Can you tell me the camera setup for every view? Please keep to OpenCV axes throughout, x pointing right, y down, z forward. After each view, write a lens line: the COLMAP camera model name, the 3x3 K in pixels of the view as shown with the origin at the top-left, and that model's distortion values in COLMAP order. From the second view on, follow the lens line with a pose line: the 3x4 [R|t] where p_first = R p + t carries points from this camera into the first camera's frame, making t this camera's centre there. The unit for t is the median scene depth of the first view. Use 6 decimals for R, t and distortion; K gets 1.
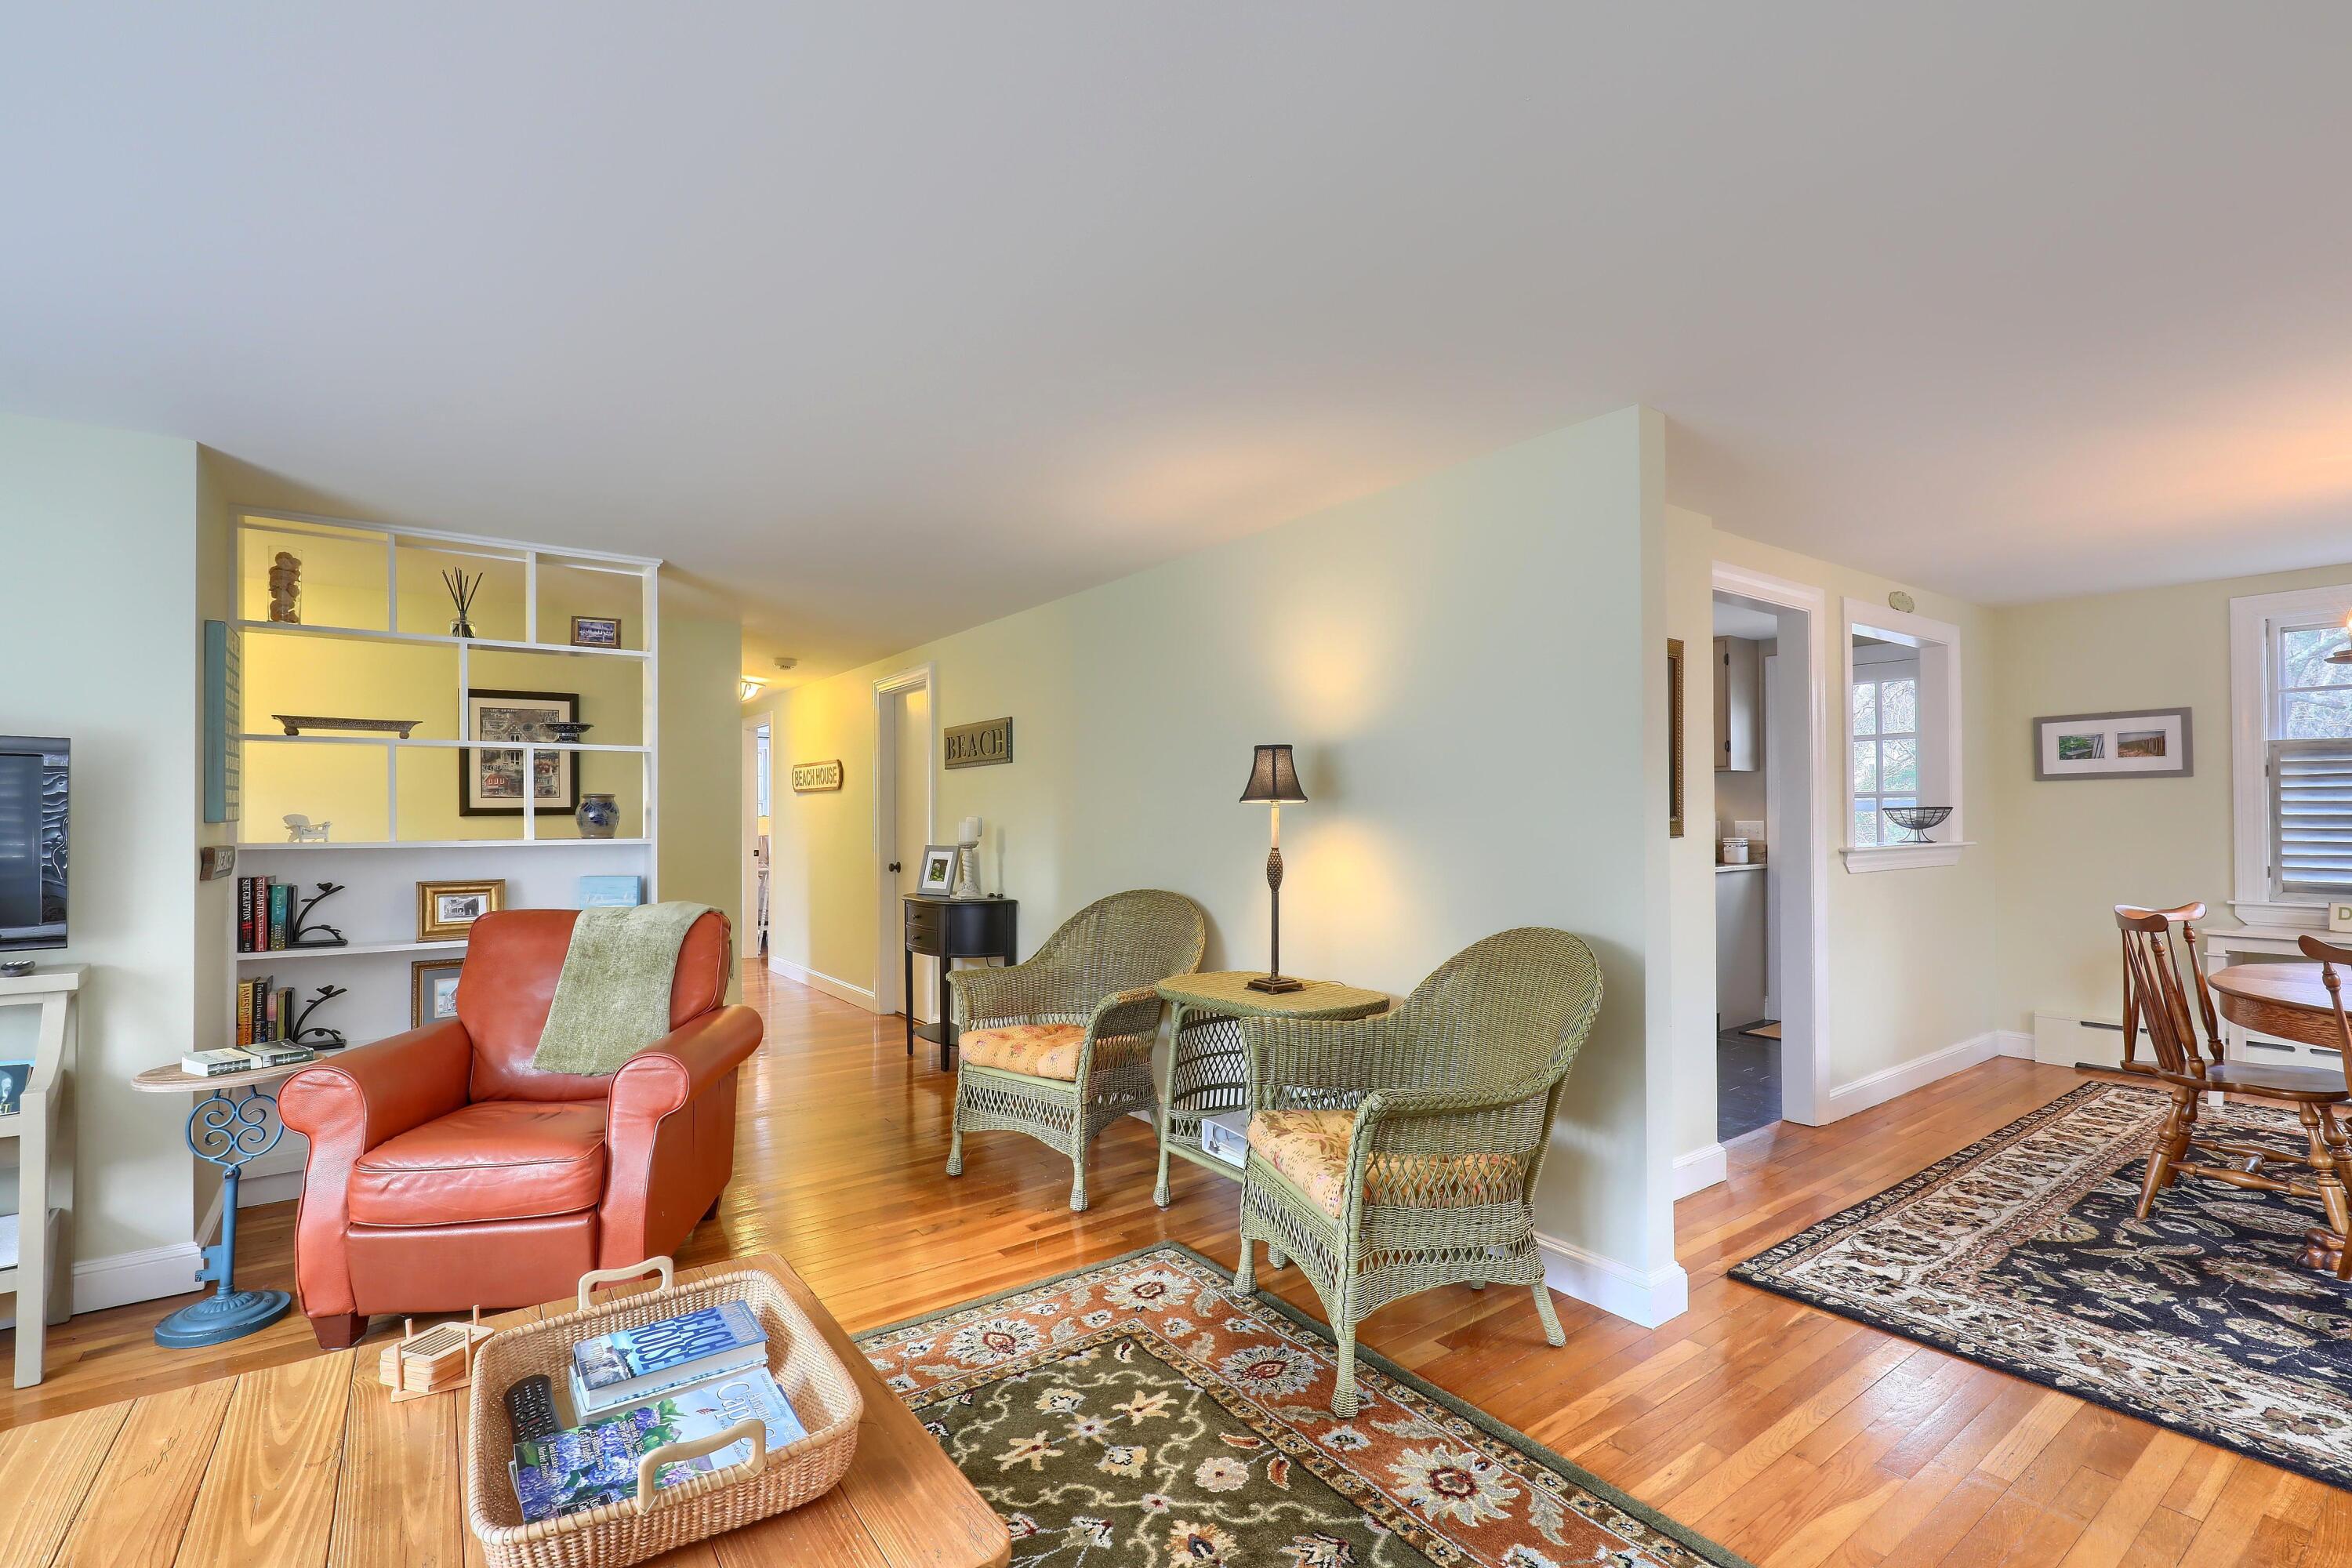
lens RADIAL K [[1062.4, 0, 1184.5], [0, 1062.4, 800.1], [0, 0, 1]] dist [0.000552, -0.000050]
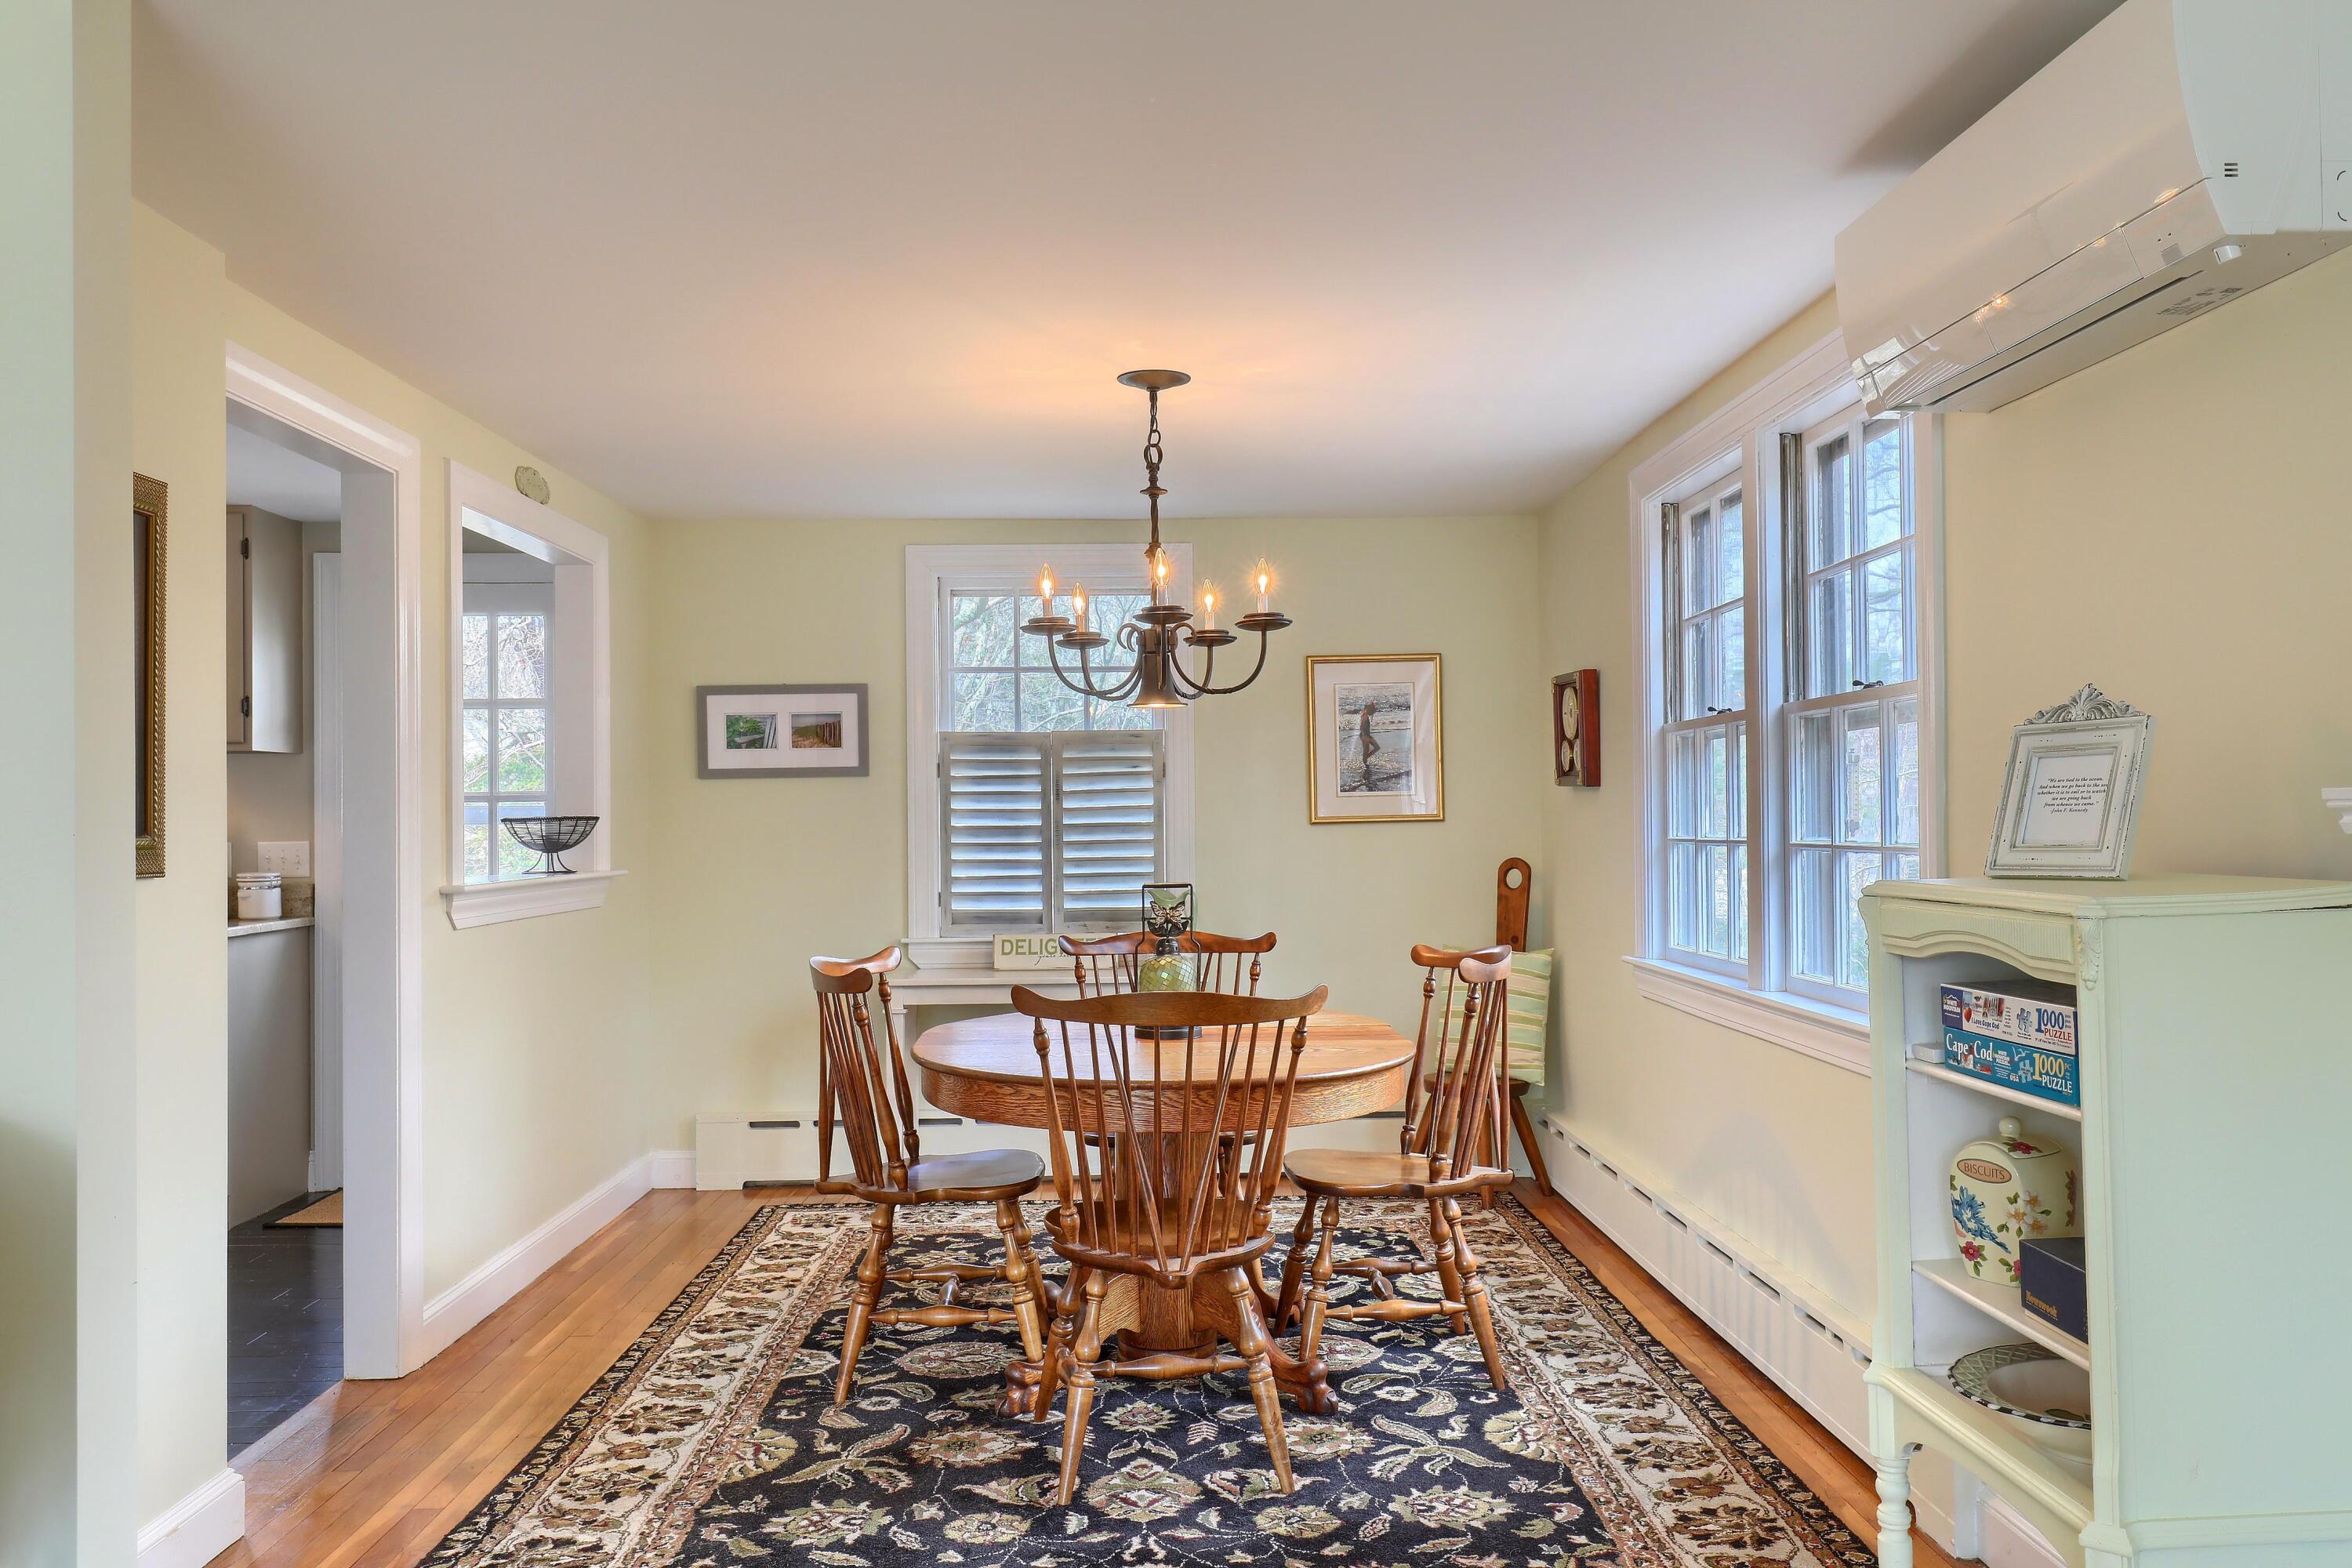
lens RADIAL K [[1791.7, 0, 1175.9], [0, 1791.7, 798.3], [0, 0, 1]] dist [0.003837, 0.001990]
pose [[0.577879, 0.007830, 0.816085, 0.055027], [-0.003397, 0.999968, -0.007189, 0.002568], [-0.816116, 0.001382, 0.577887, 0.122805]]
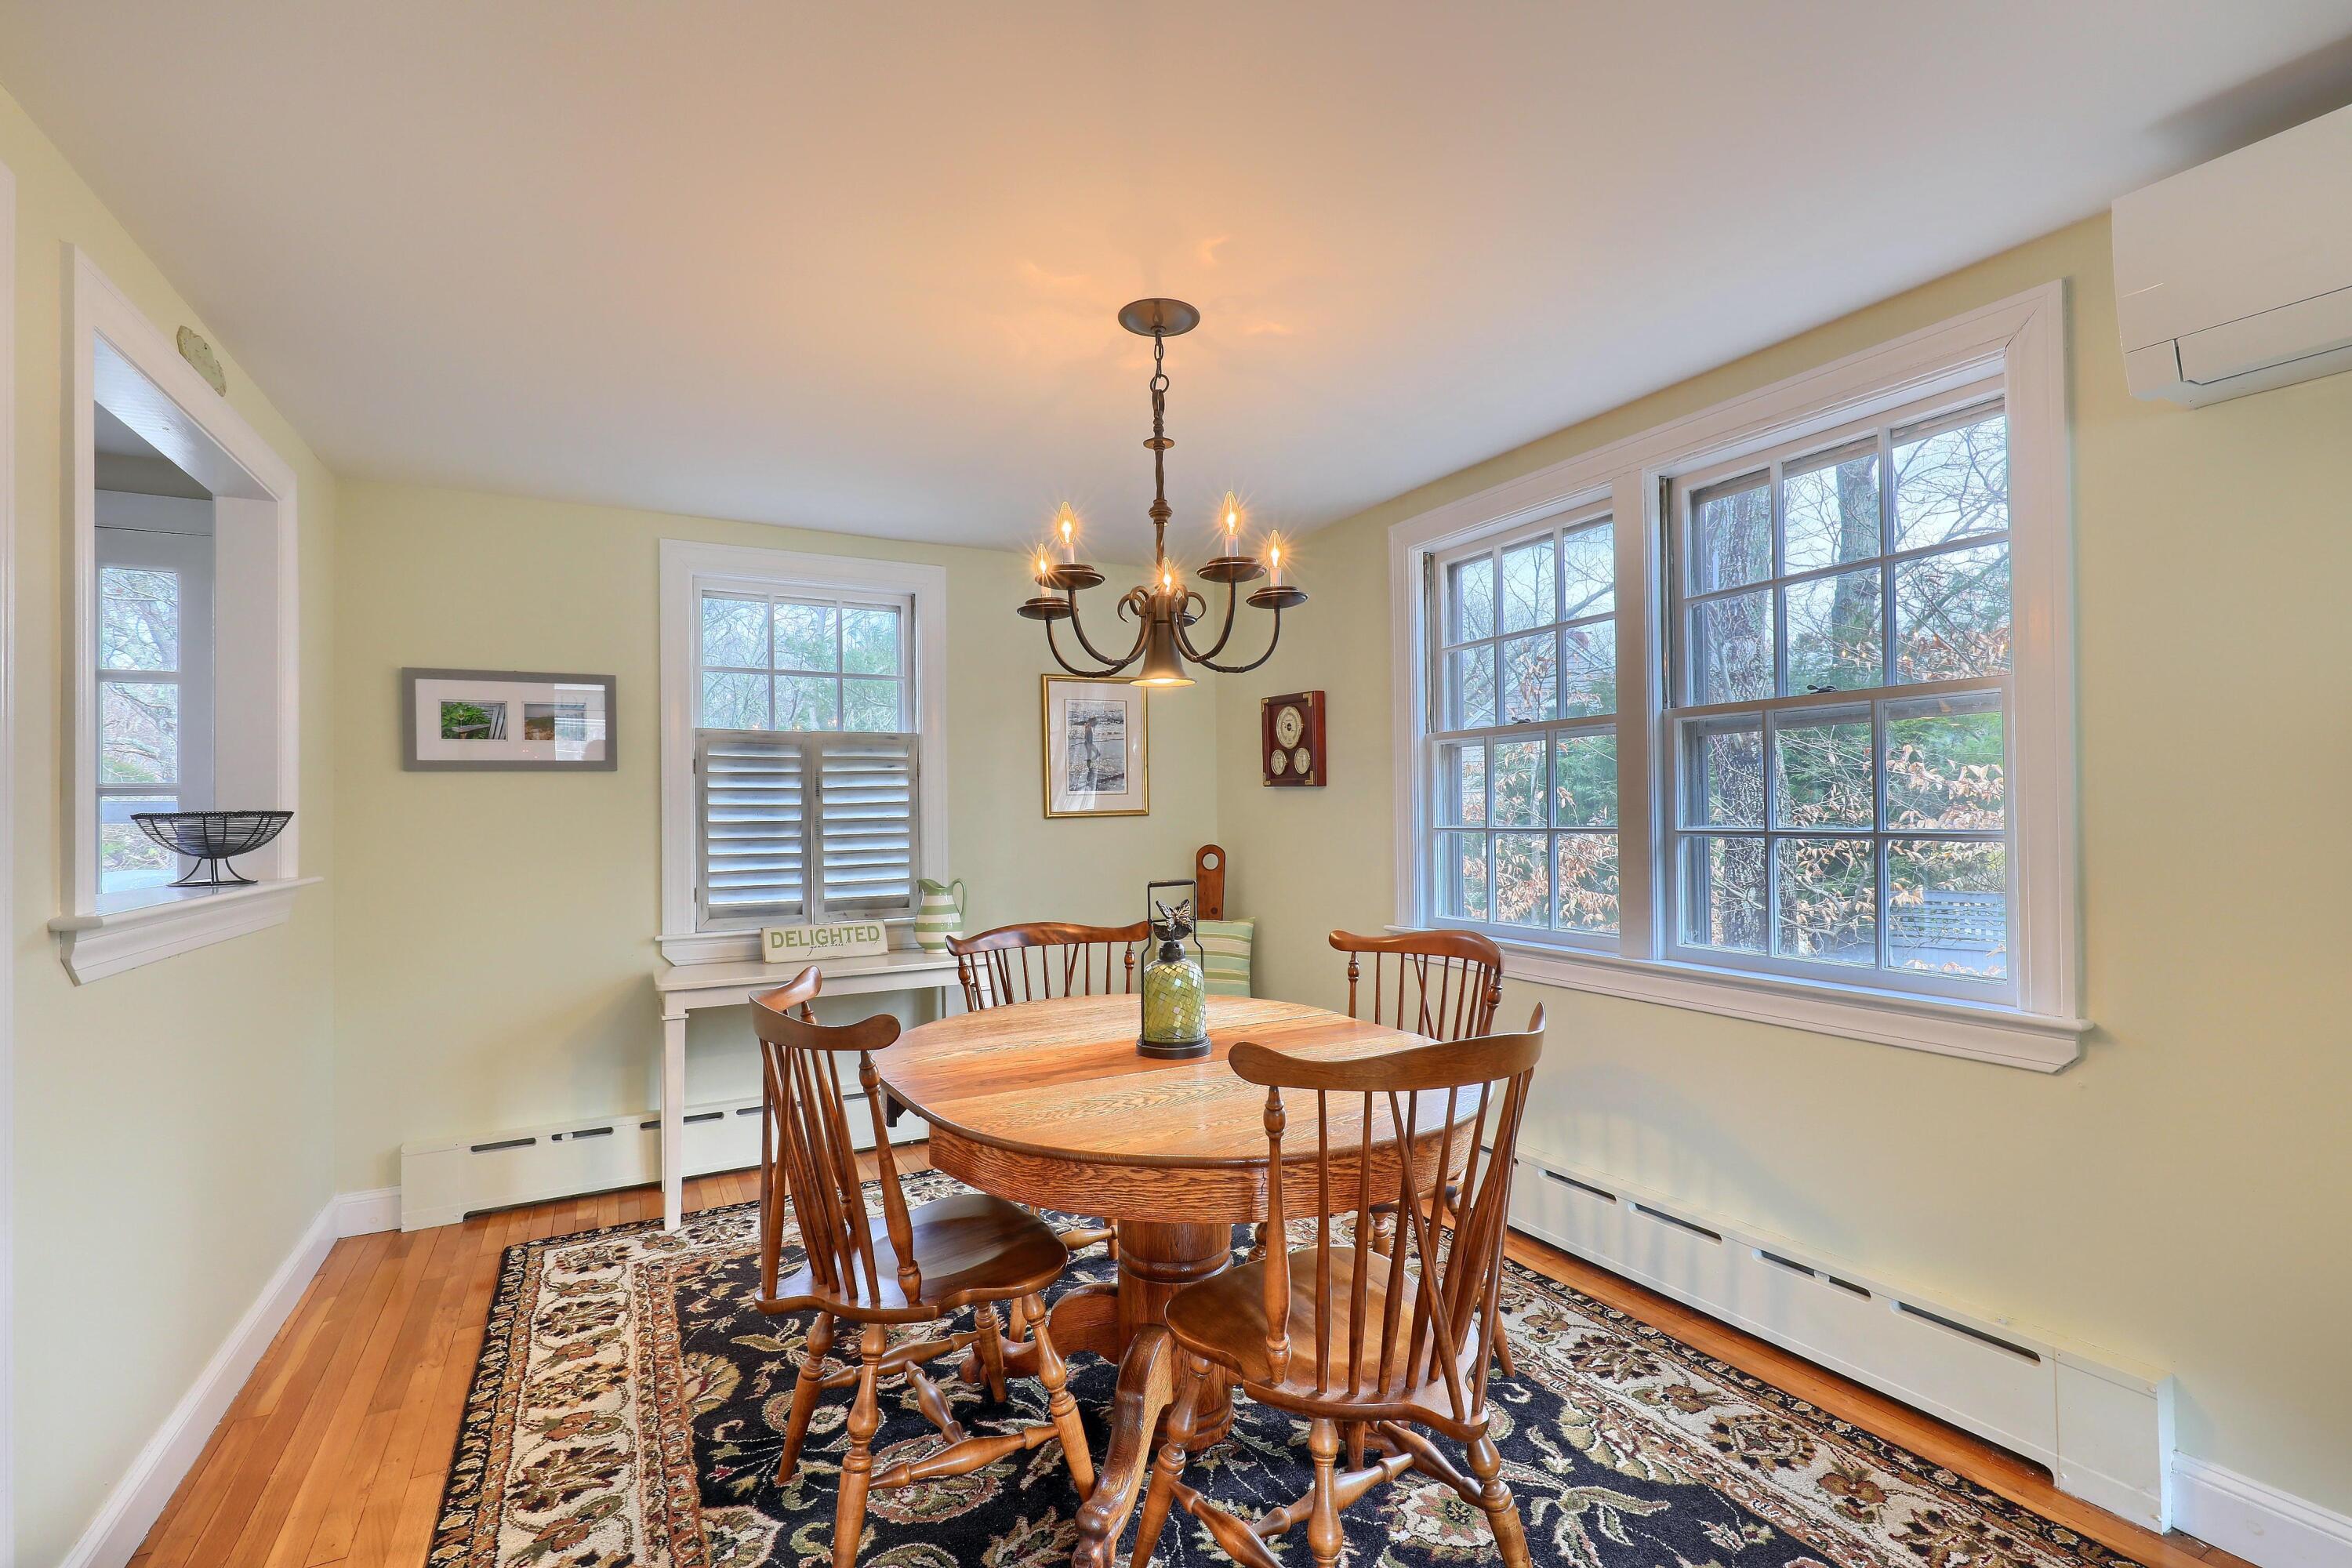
lens RADIAL K [[1062.4, 0, 1184.3], [0, 1062.4, 797.6], [0, 0, 1]] dist [0.000552, -0.000050]
pose [[0.141128, 0.015900, 0.989864, 0.377404], [-0.001373, 0.999873, -0.015865, 0.009888], [-0.989990, 0.000880, 0.141132, 0.688195]]
